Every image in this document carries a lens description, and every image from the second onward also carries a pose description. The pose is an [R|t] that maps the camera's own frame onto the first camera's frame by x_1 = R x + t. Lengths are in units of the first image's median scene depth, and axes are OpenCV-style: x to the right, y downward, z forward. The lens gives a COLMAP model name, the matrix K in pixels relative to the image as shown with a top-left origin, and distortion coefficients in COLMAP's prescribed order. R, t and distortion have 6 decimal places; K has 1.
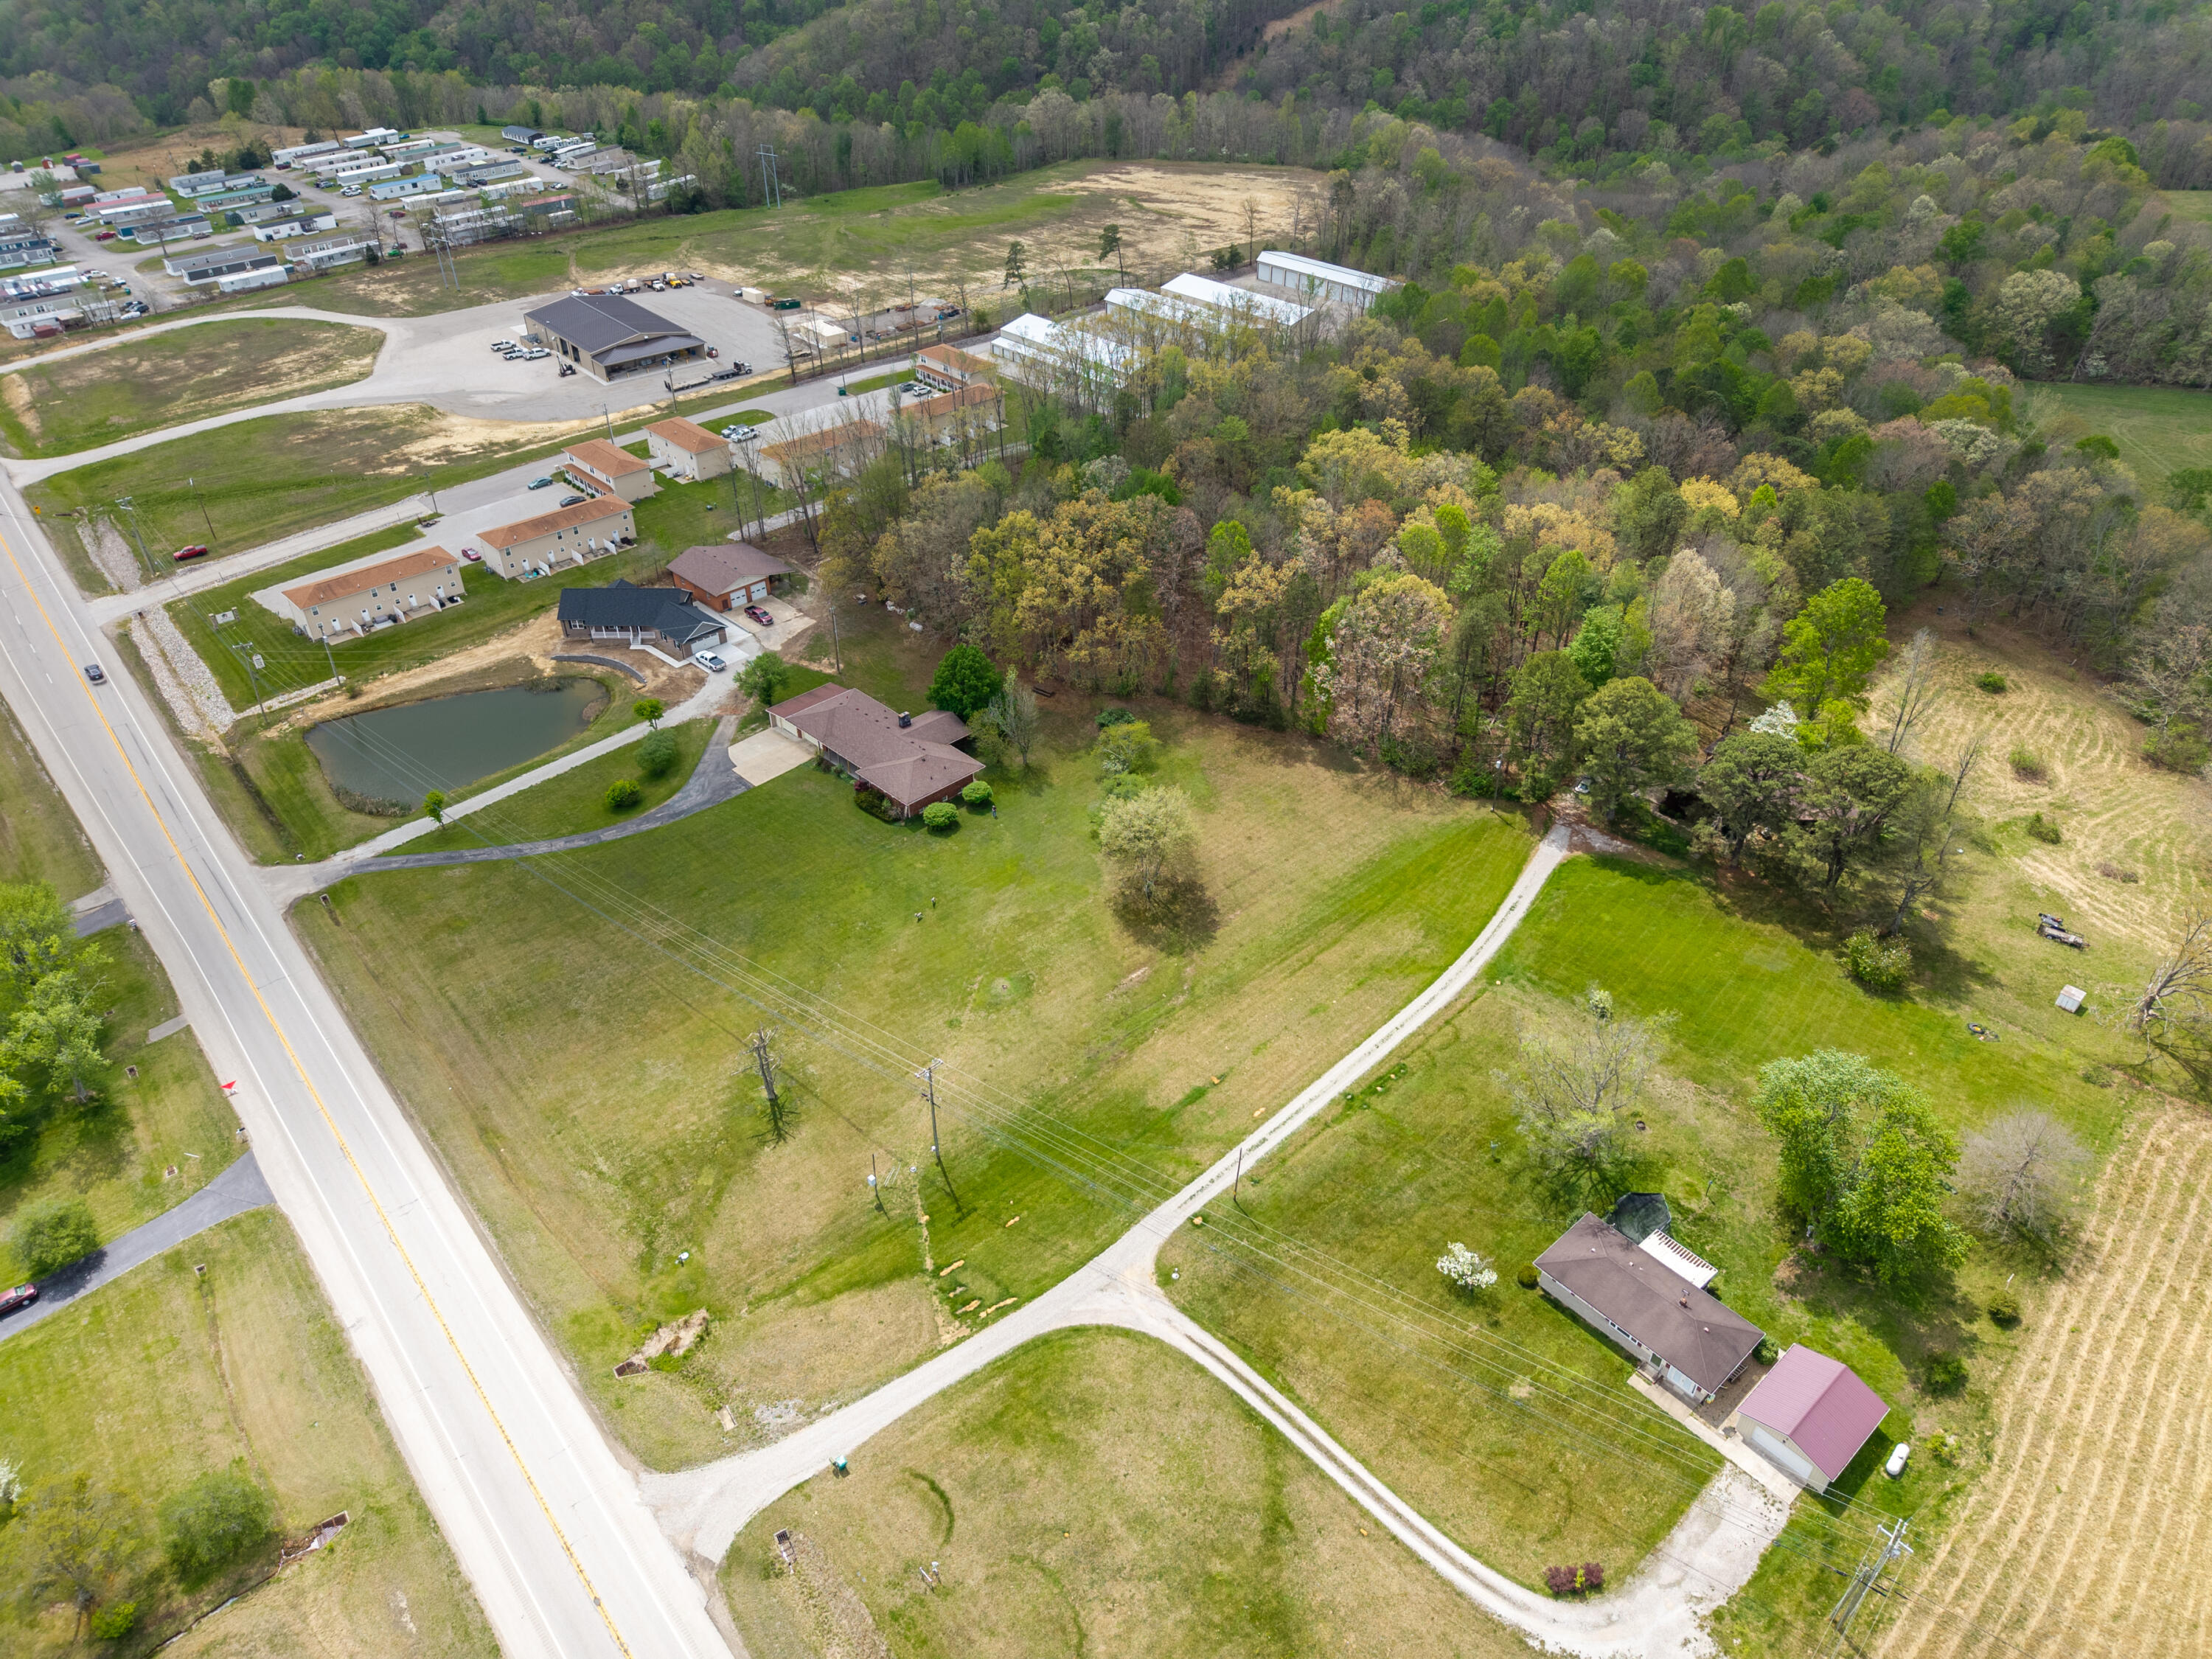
lens RADIAL K [[1489.9, 0, 1106.0], [0, 1489.9, 829.5], [0, 0, 1]] dist [0.012356, -0.010231]
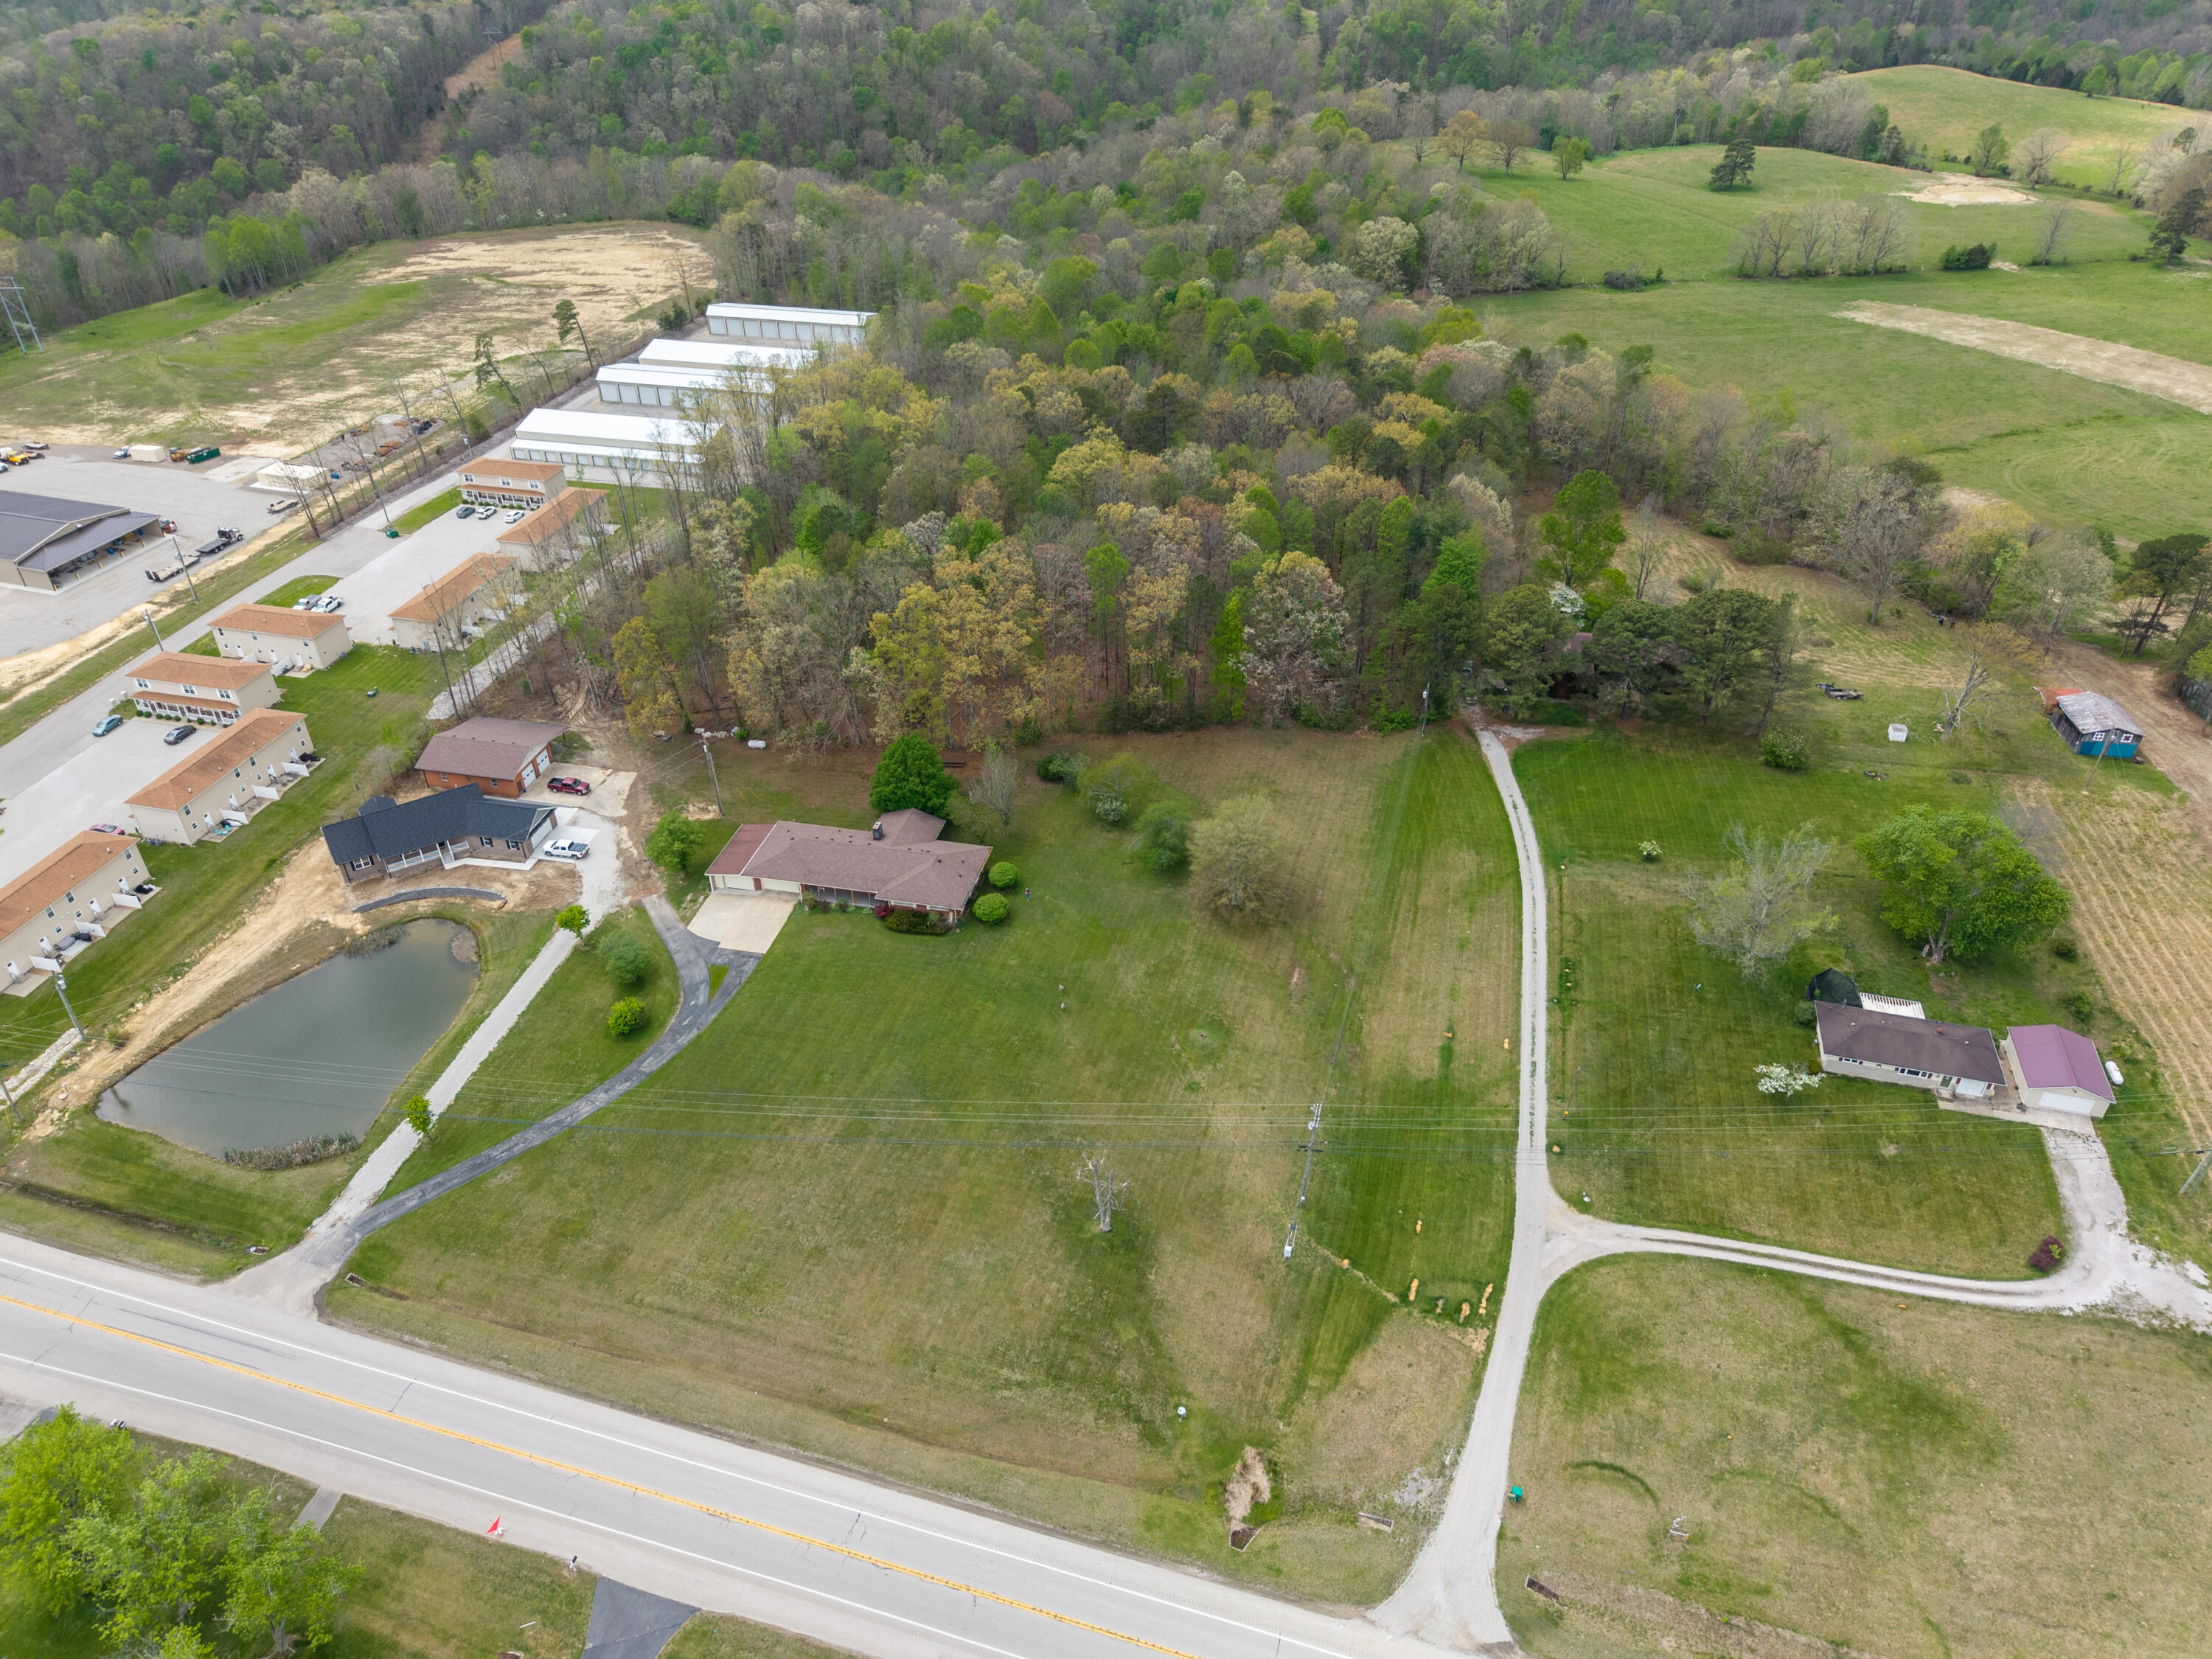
lens RADIAL K [[1489.9, 0, 1106.0], [0, 1489.9, 829.5], [0, 0, 1]] dist [0.012356, -0.010231]
pose [[0.837342, -0.313109, 0.448131, -0.385535], [0.321279, 0.945081, 0.060012, -0.076050], [-0.442310, 0.093724, 0.891952, 0.104400]]
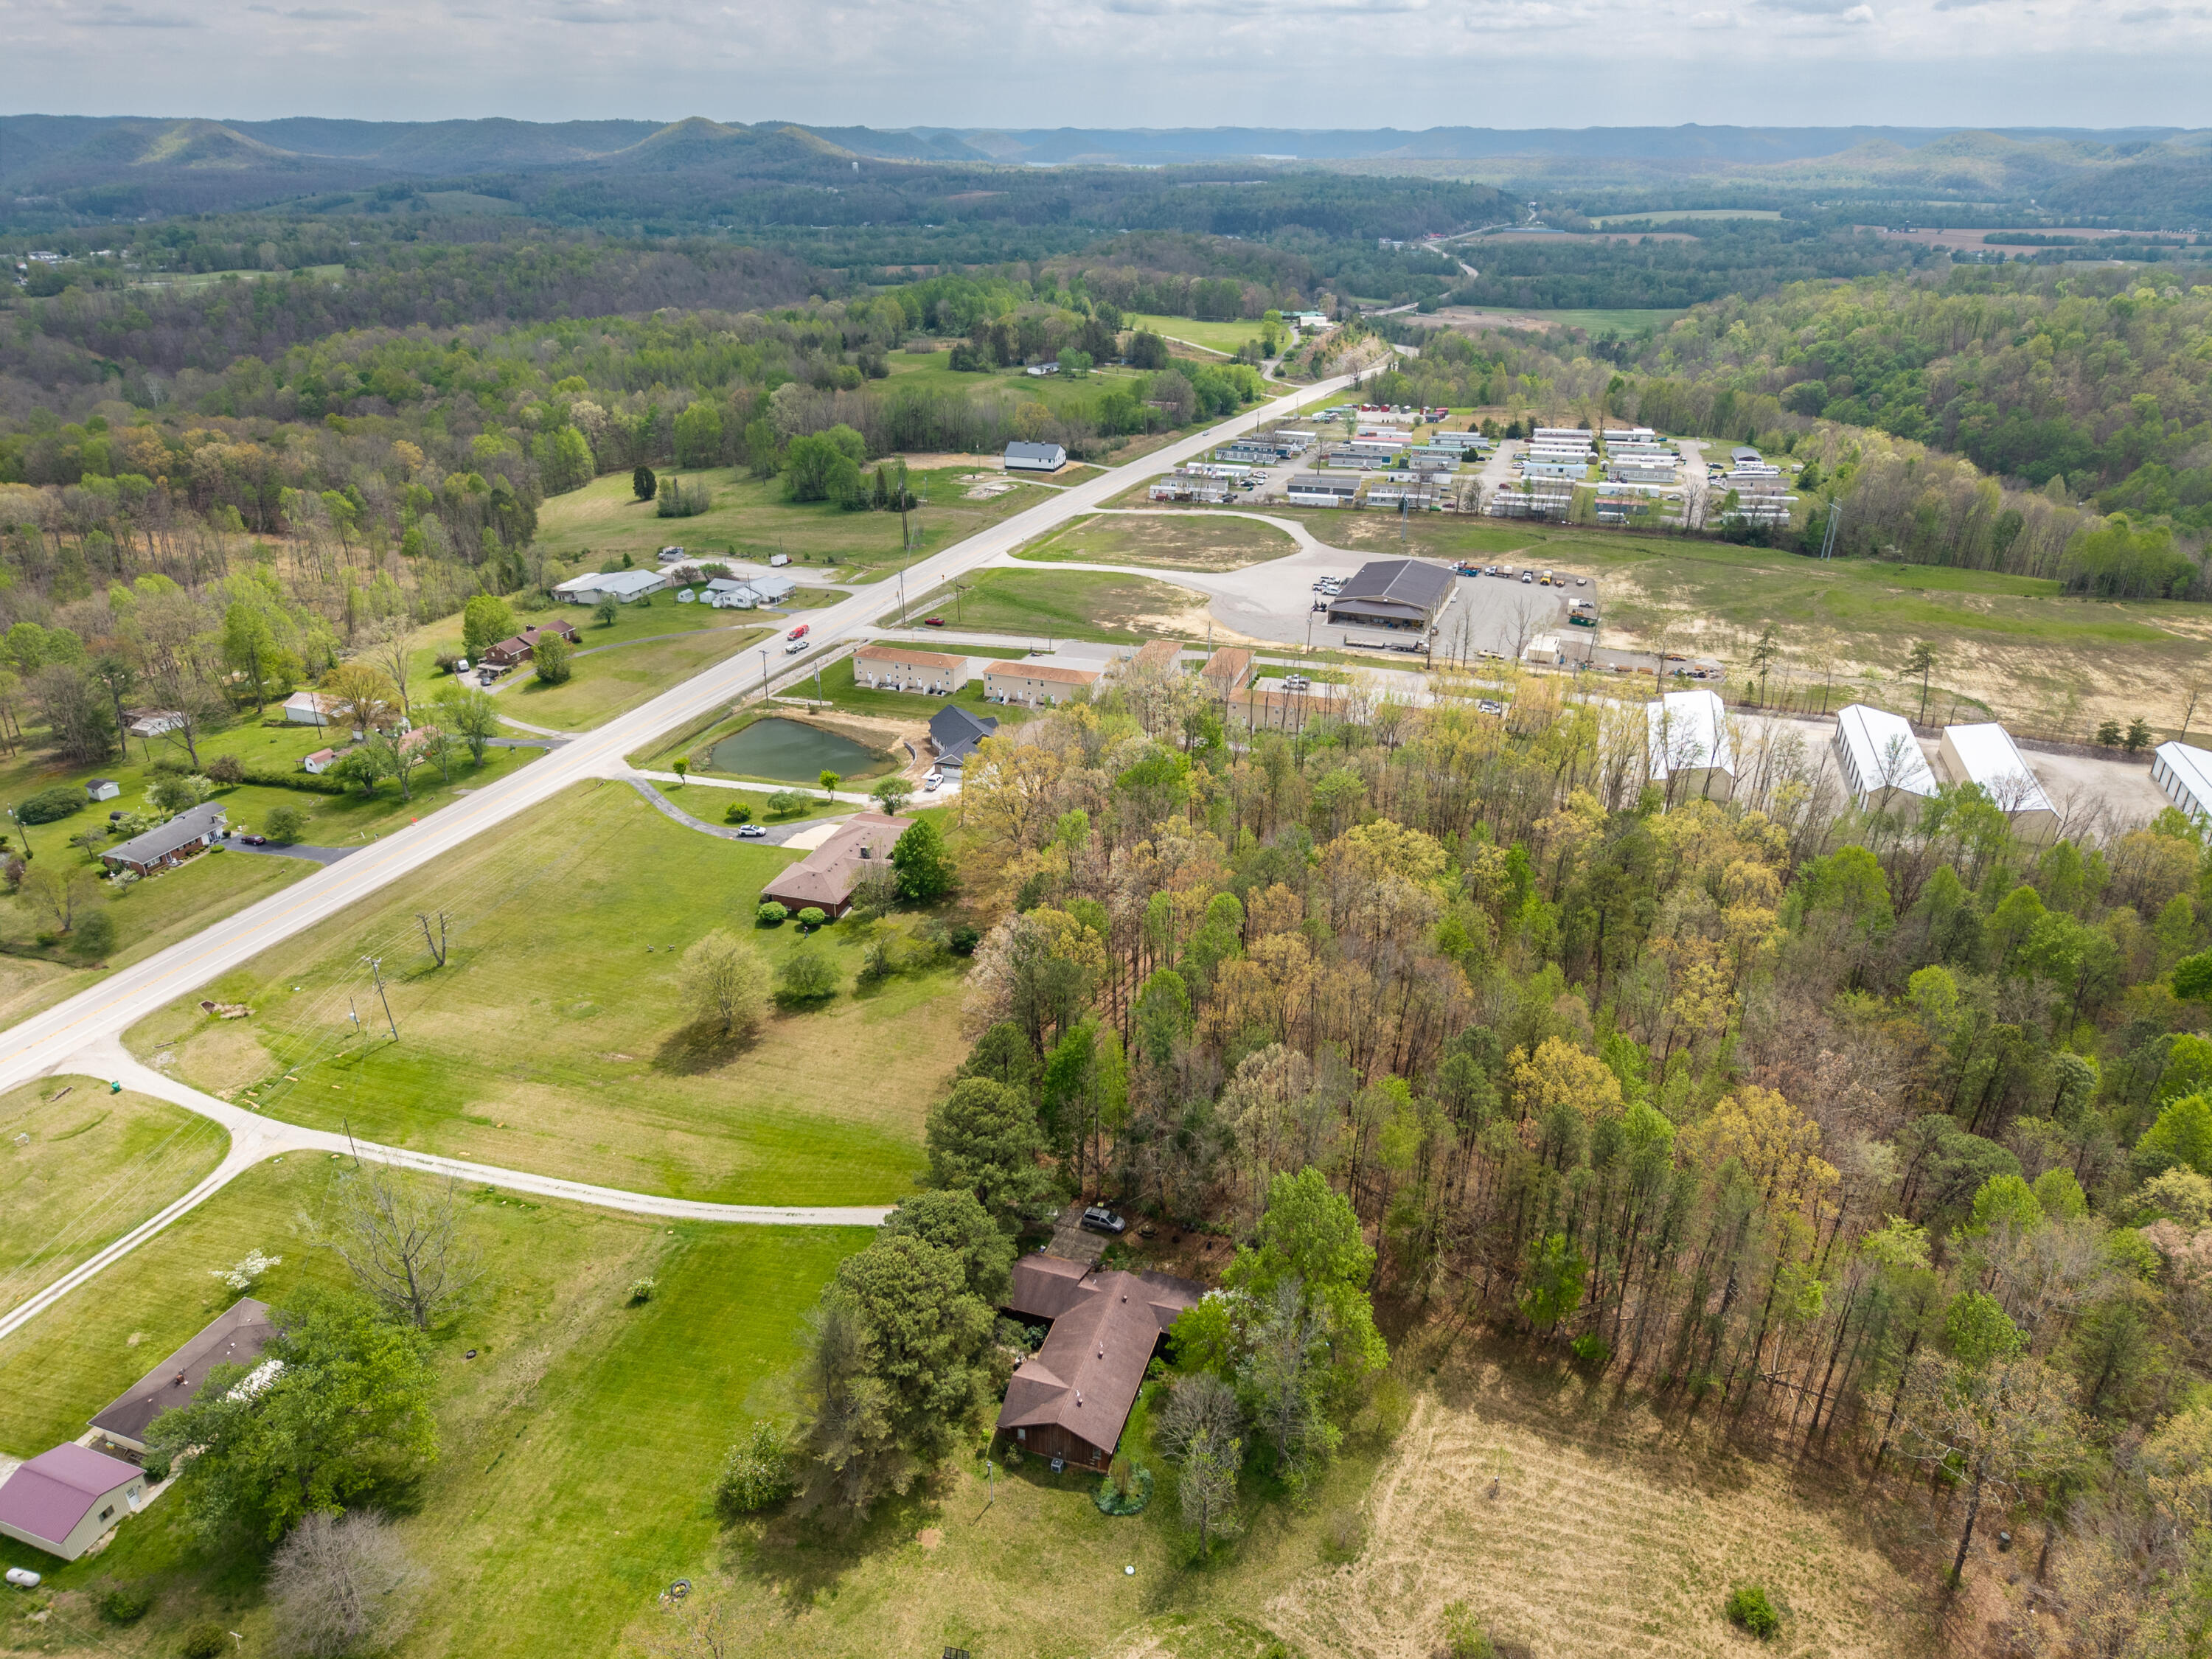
lens RADIAL K [[1472.1, 0, 1106.0], [0, 1472.1, 829.5], [0, 0, 1]] dist [0.030671, -0.026431]
pose [[0.475243, 0.376871, -0.795055, 0.796404], [-0.516191, 0.851196, 0.094931, -0.271181], [0.712524, 0.365285, 0.599063, 0.380610]]
